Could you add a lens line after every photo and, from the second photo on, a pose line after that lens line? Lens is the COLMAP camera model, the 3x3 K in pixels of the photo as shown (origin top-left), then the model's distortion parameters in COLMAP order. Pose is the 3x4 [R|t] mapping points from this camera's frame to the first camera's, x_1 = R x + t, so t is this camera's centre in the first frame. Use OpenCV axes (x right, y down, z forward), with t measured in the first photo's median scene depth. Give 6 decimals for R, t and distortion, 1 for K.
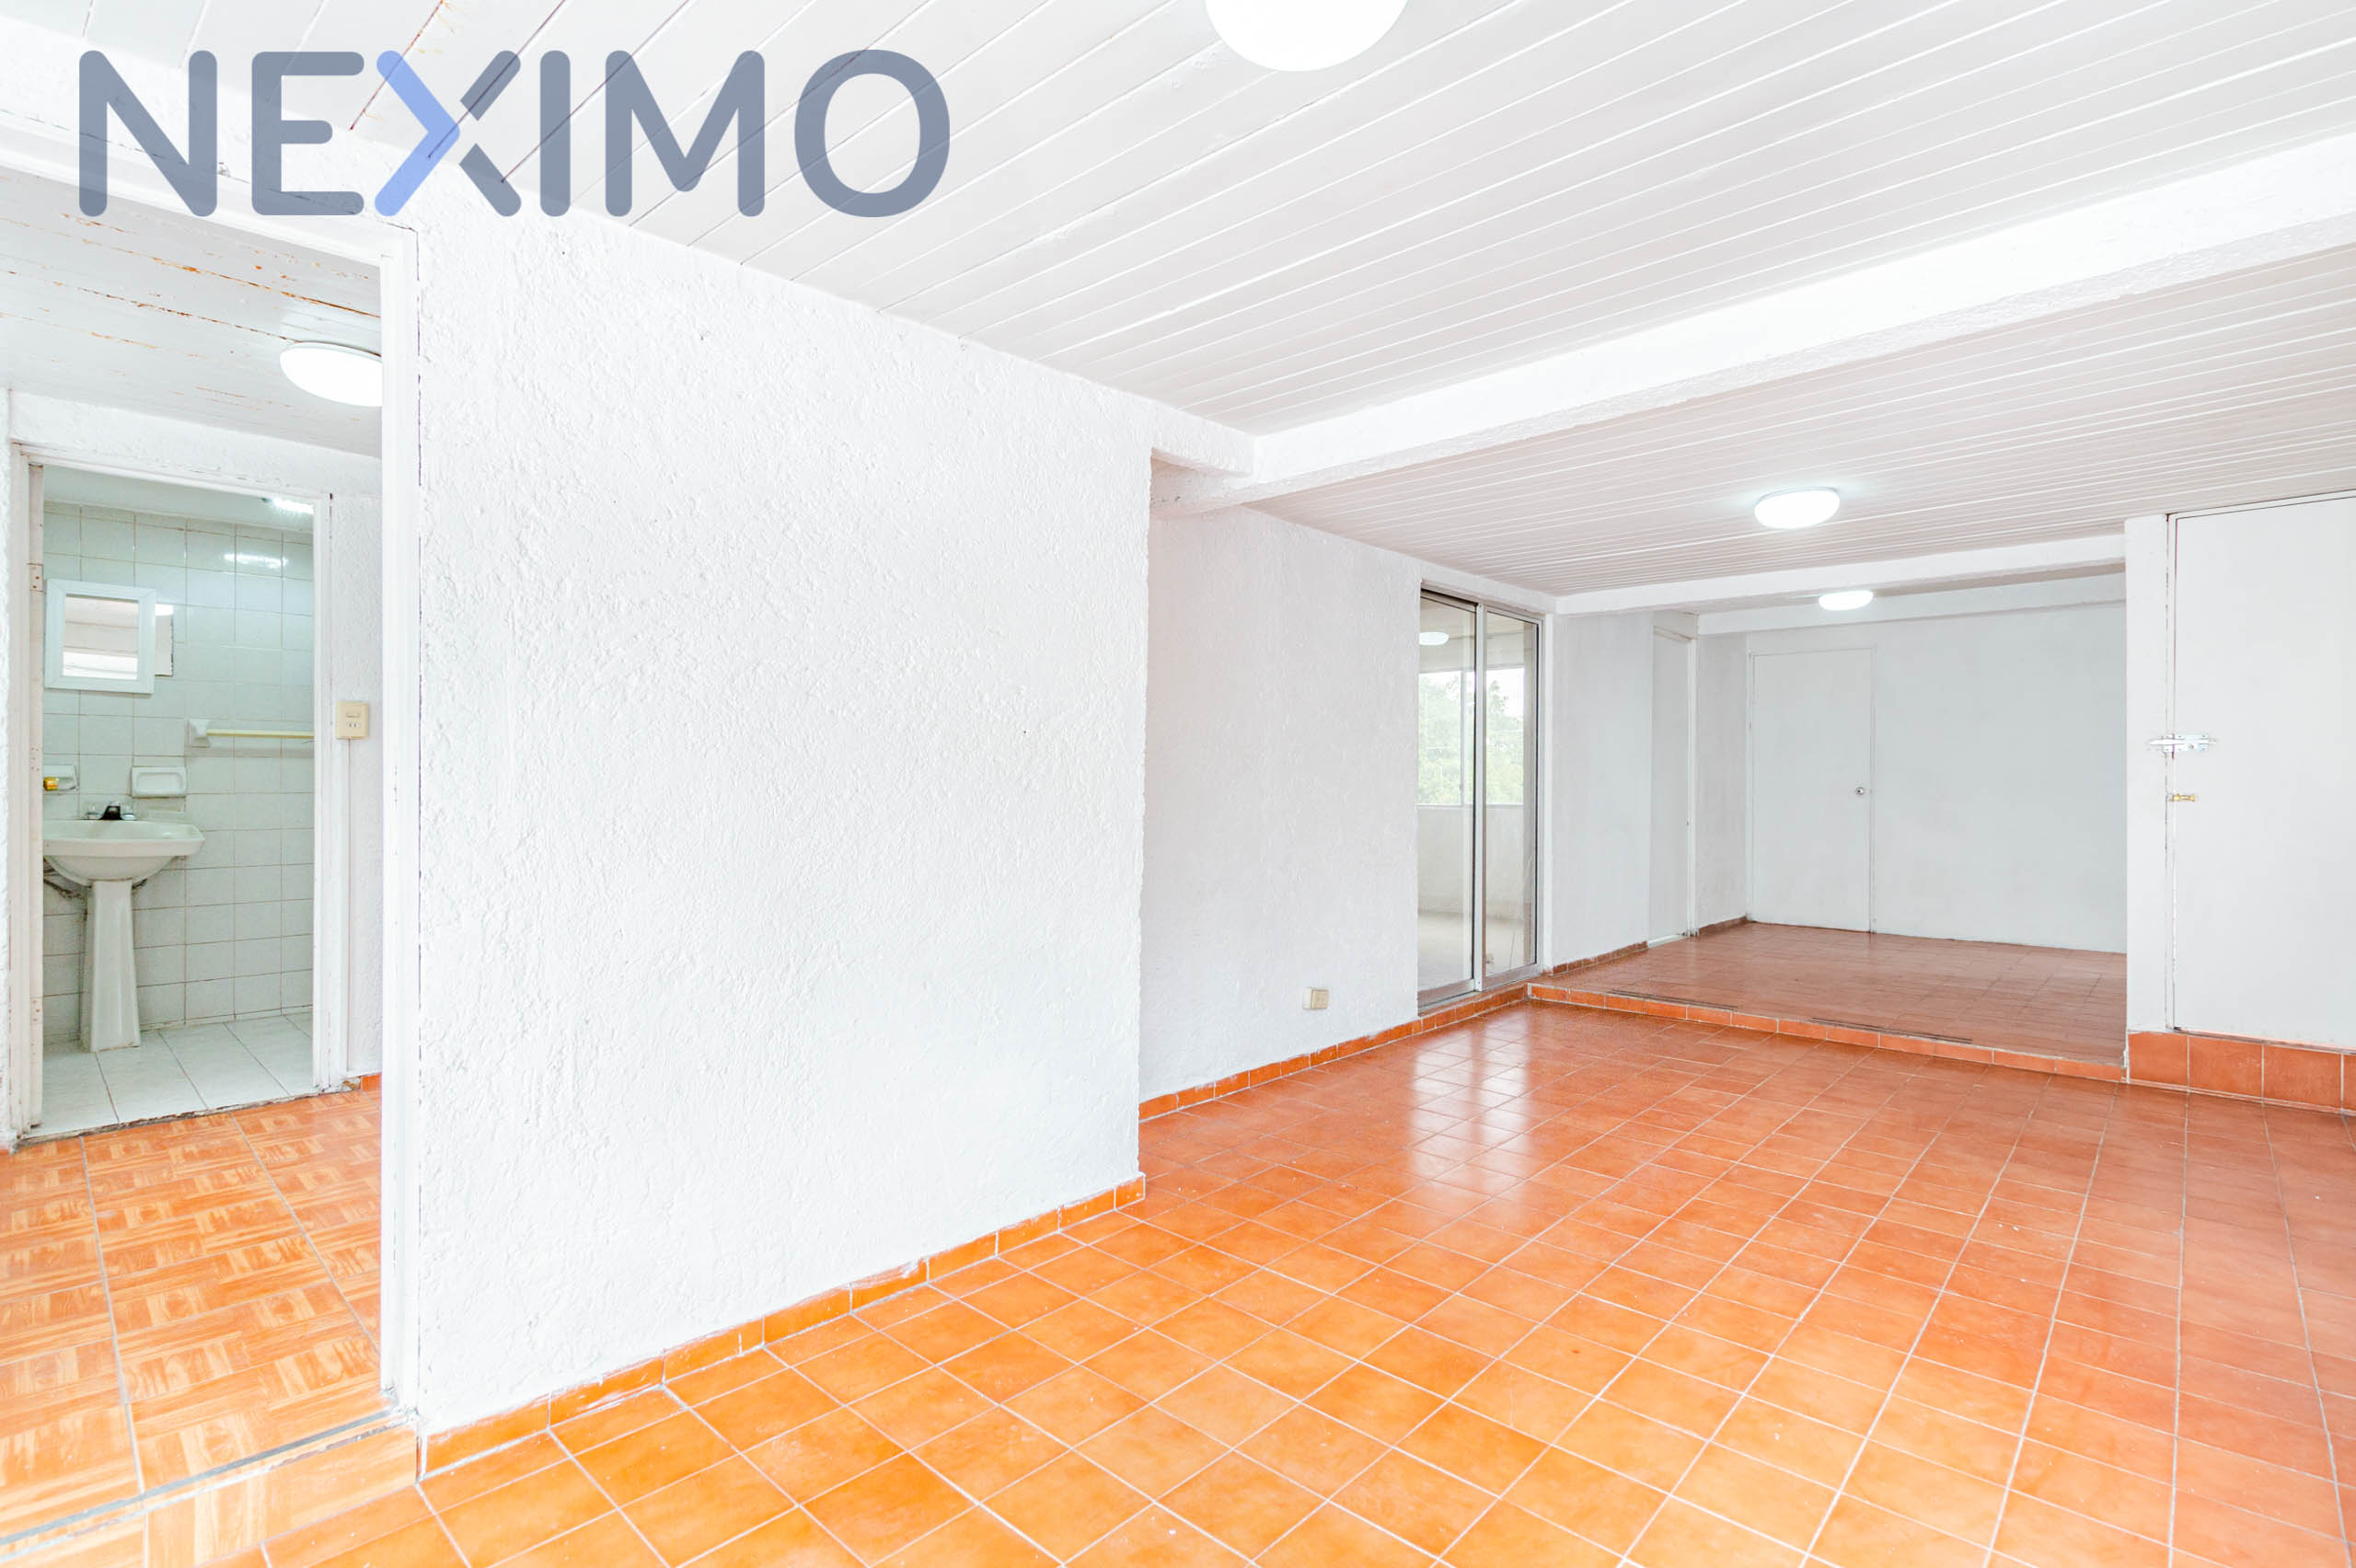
lens RADIAL K [[1103.5, 0, 1170.8], [0, 1103.5, 774.4], [0, 0, 1]] dist [0.003842, -0.002702]
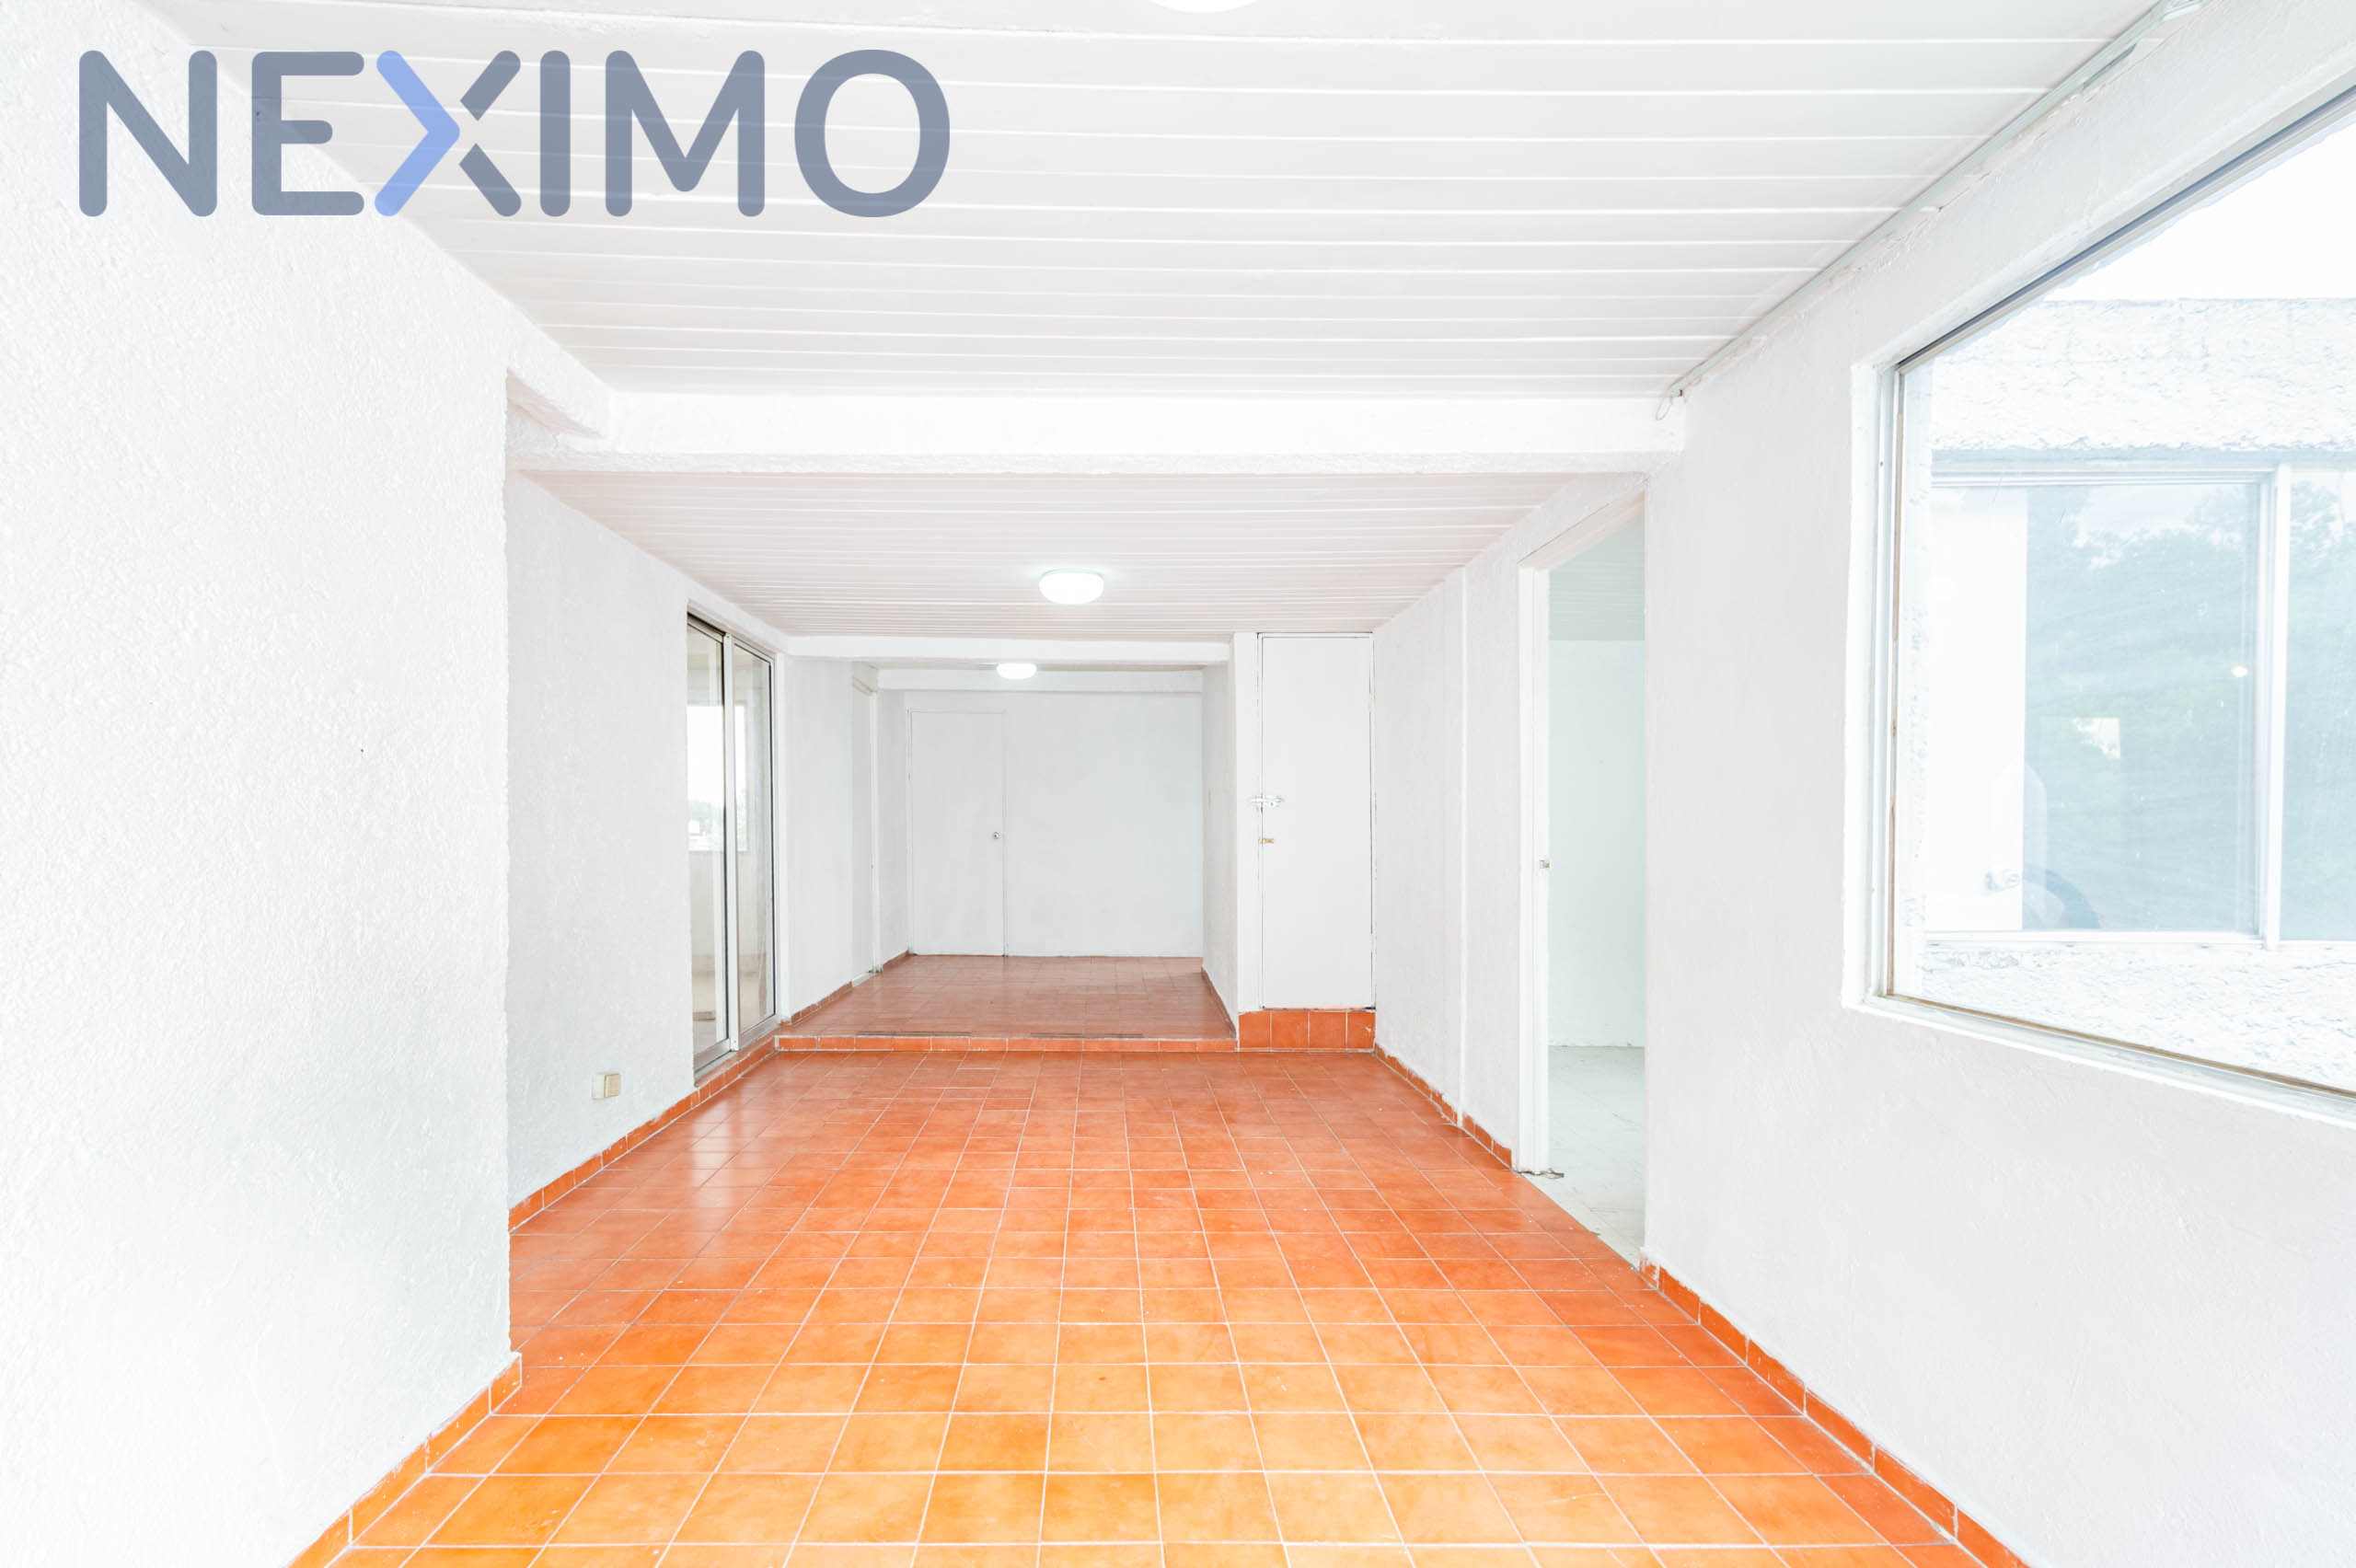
lens RADIAL K [[1103.5, 0, 1138.7], [0, 1103.5, 854.1], [0, 0, 1]] dist [0.003842, -0.002702]
pose [[0.714973, -0.013132, 0.699029, -0.225156], [-0.009165, 0.999562, 0.028152, 0.000787], [-0.699092, -0.026535, 0.714539, 0.171942]]
